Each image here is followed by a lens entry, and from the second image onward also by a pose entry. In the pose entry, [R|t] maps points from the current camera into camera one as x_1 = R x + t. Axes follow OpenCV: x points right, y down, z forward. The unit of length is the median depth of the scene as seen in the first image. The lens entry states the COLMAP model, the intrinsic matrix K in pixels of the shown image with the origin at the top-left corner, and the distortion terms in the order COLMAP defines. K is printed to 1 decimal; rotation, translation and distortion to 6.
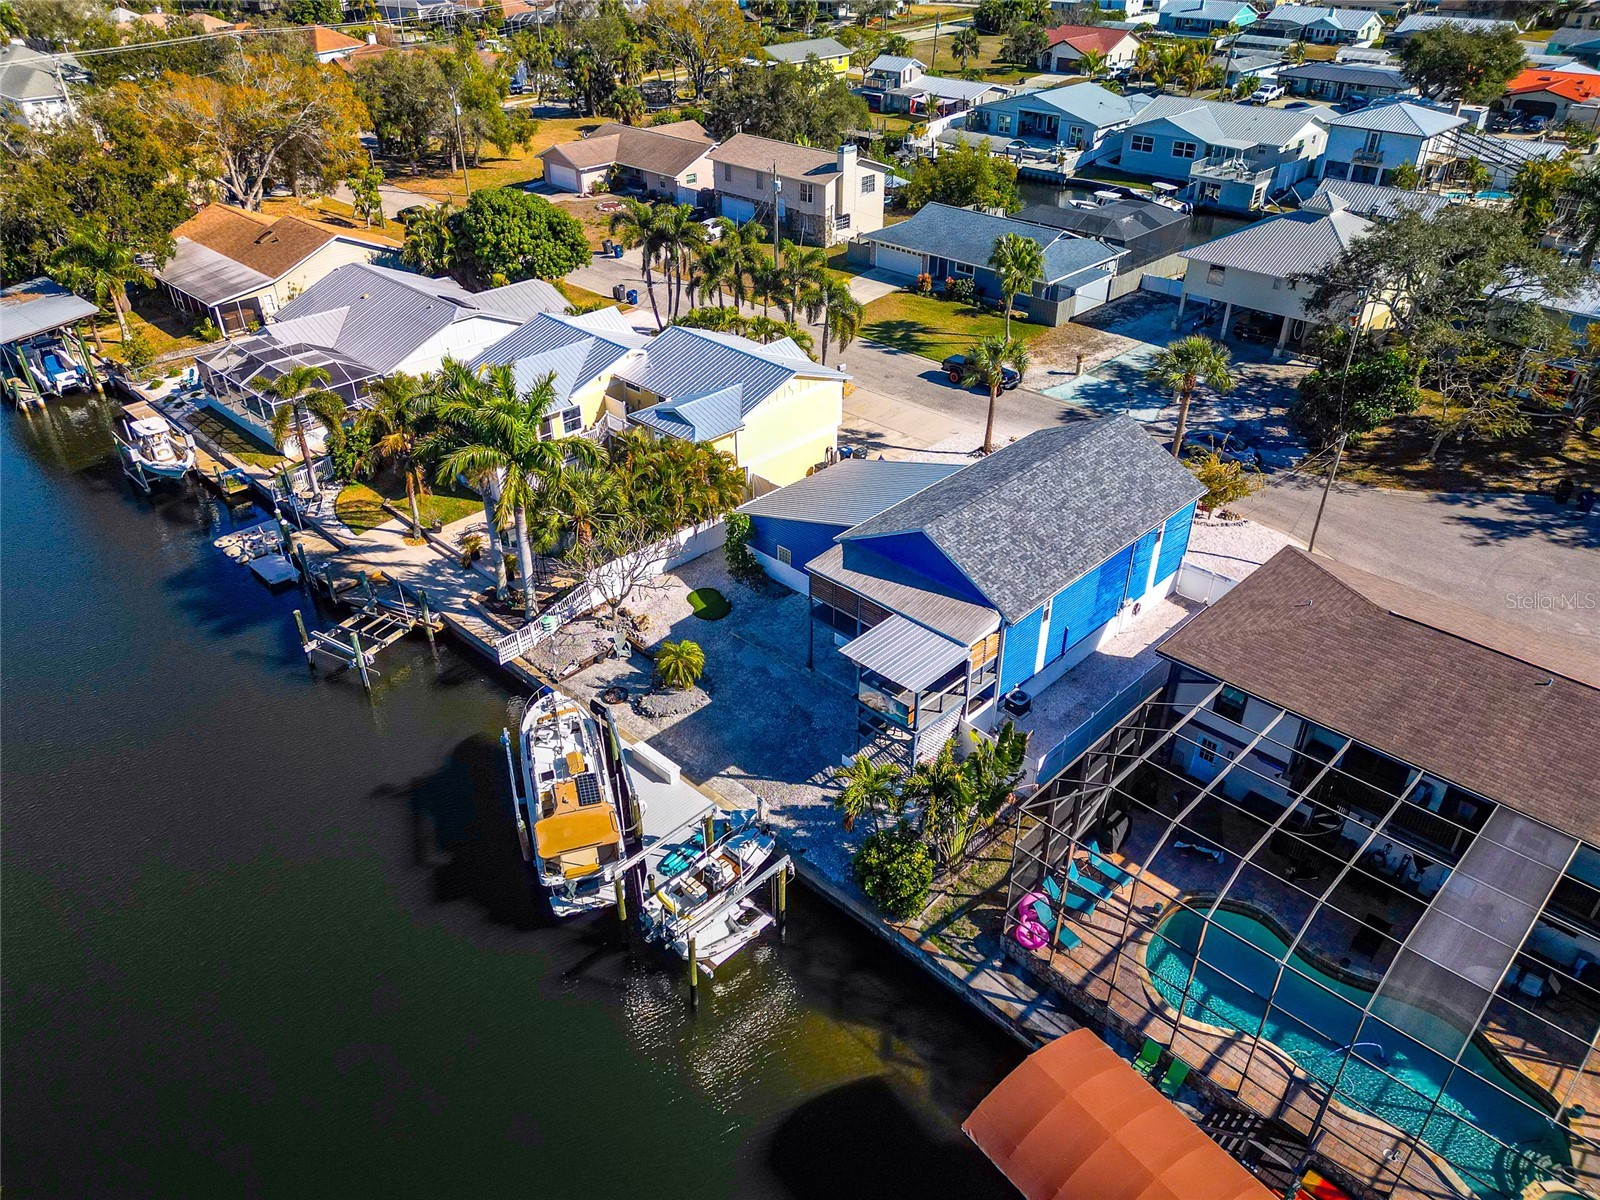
lens RADIAL K [[1131.6, 0, 799.0], [0, 1131.6, 603.3], [0, 0, 1]] dist [0.086883, -0.081224]
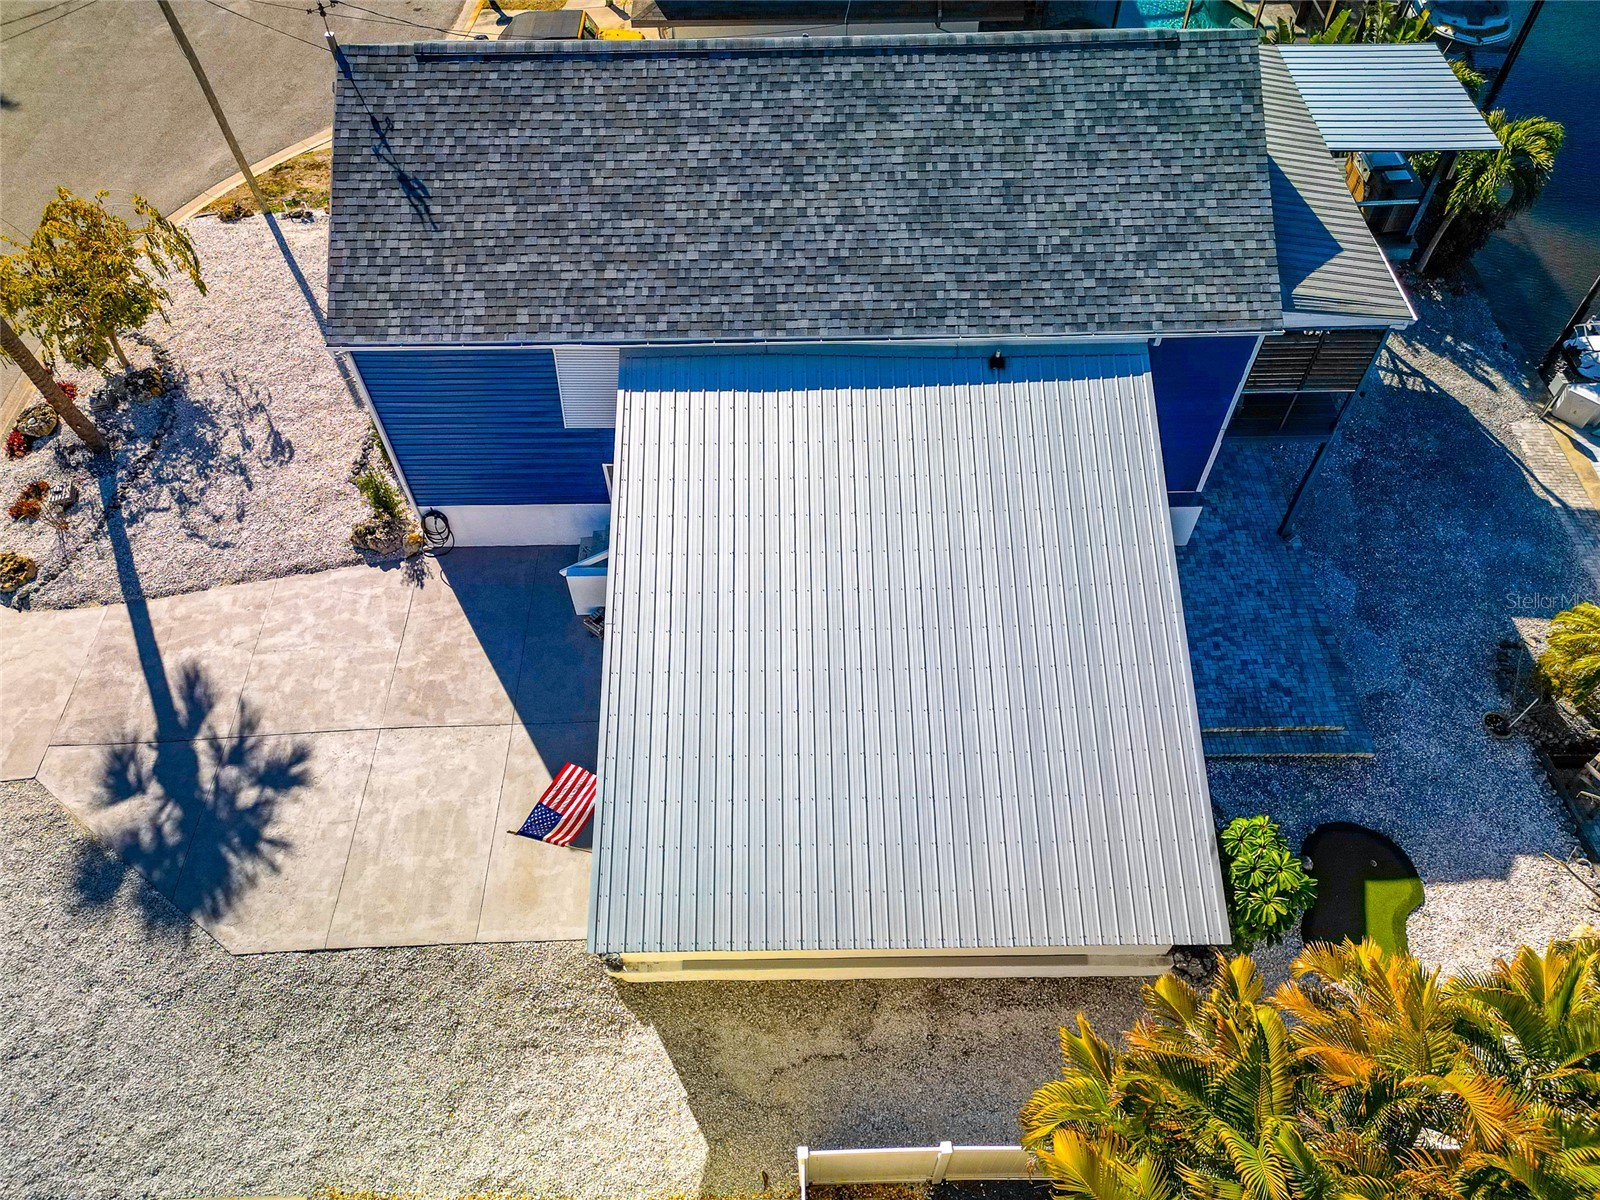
lens RADIAL K [[1131.6, 0, 799.0], [0, 1131.6, 603.3], [0, 0, 1]] dist [0.086883, -0.081224]
pose [[-0.706182, -0.558193, 0.435578, -0.066170], [0.400995, 0.191715, 0.895795, -0.393050], [-0.583533, 0.807259, 0.088447, 1.019135]]
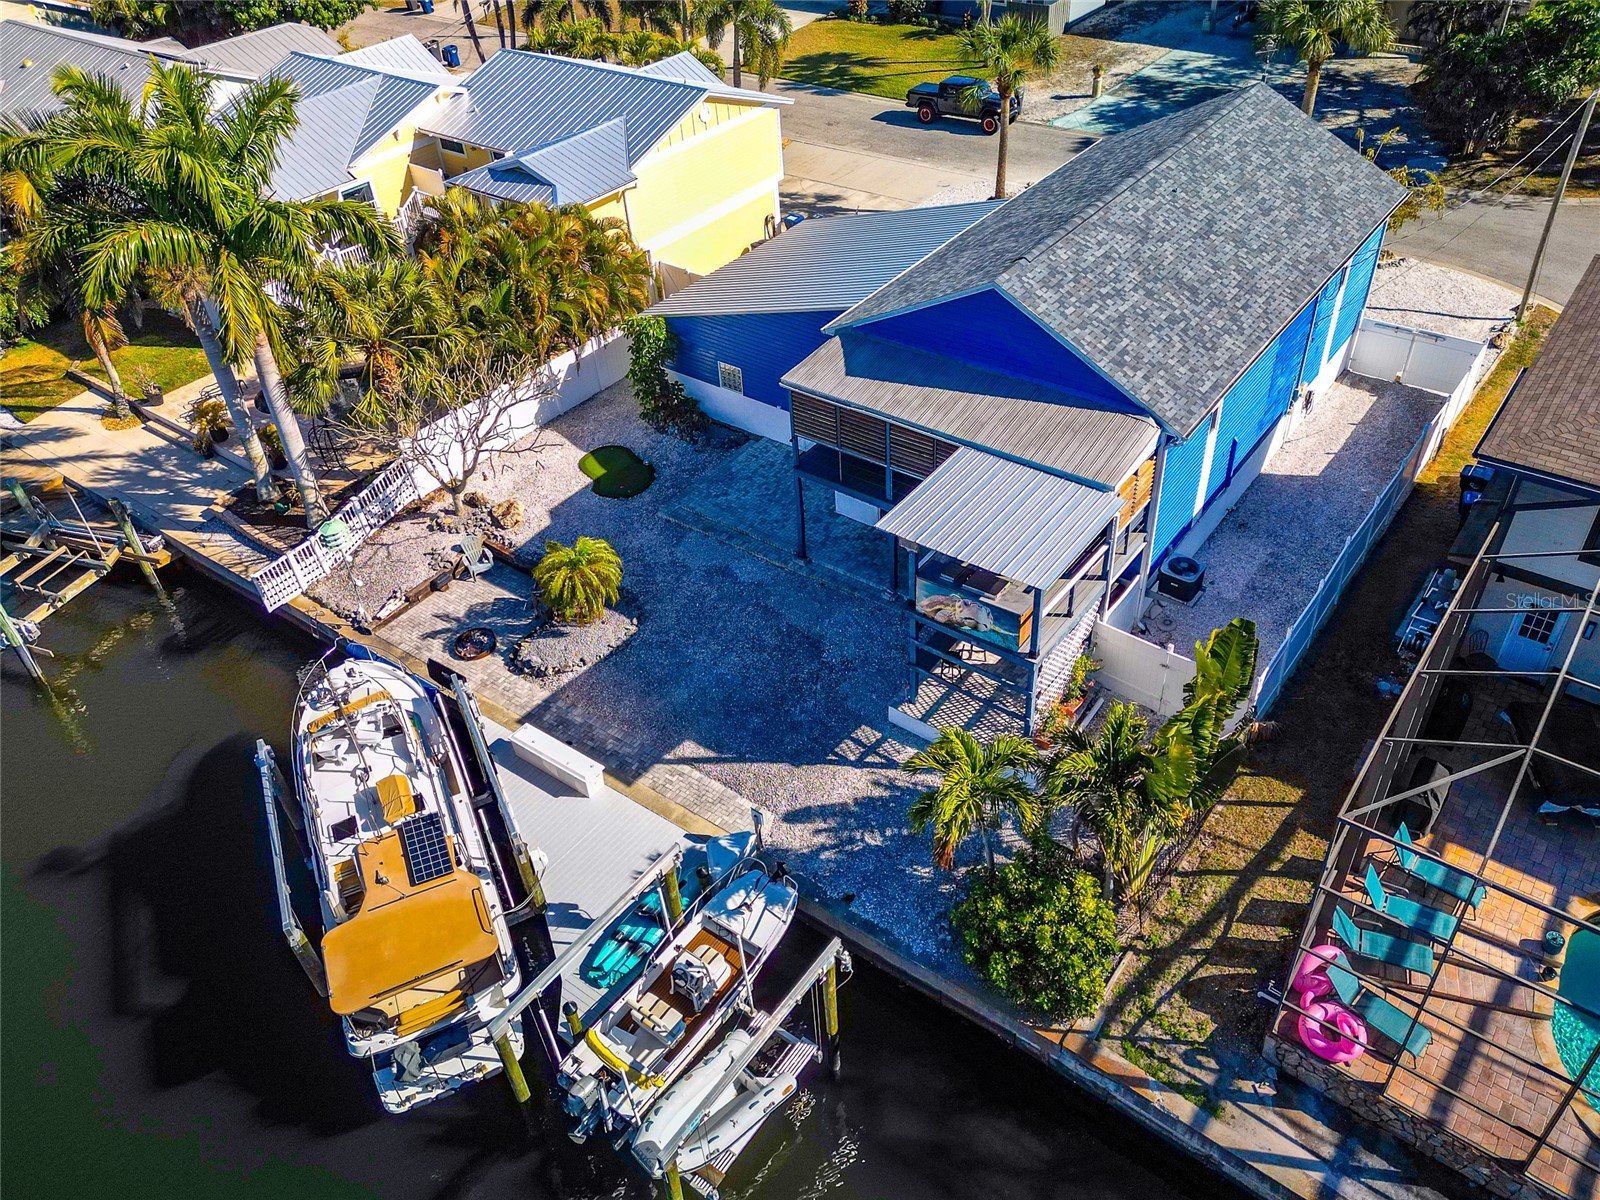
lens RADIAL K [[1208.7, 0, 834.0], [0, 1208.7, 586.2], [0, 0, 1]] dist [0.078958, -0.069580]
pose [[0.989166, -0.118233, 0.087019, -0.028862], [0.109156, 0.988718, 0.102571, 0.007939], [-0.098164, -0.091961, 0.990912, 0.346910]]
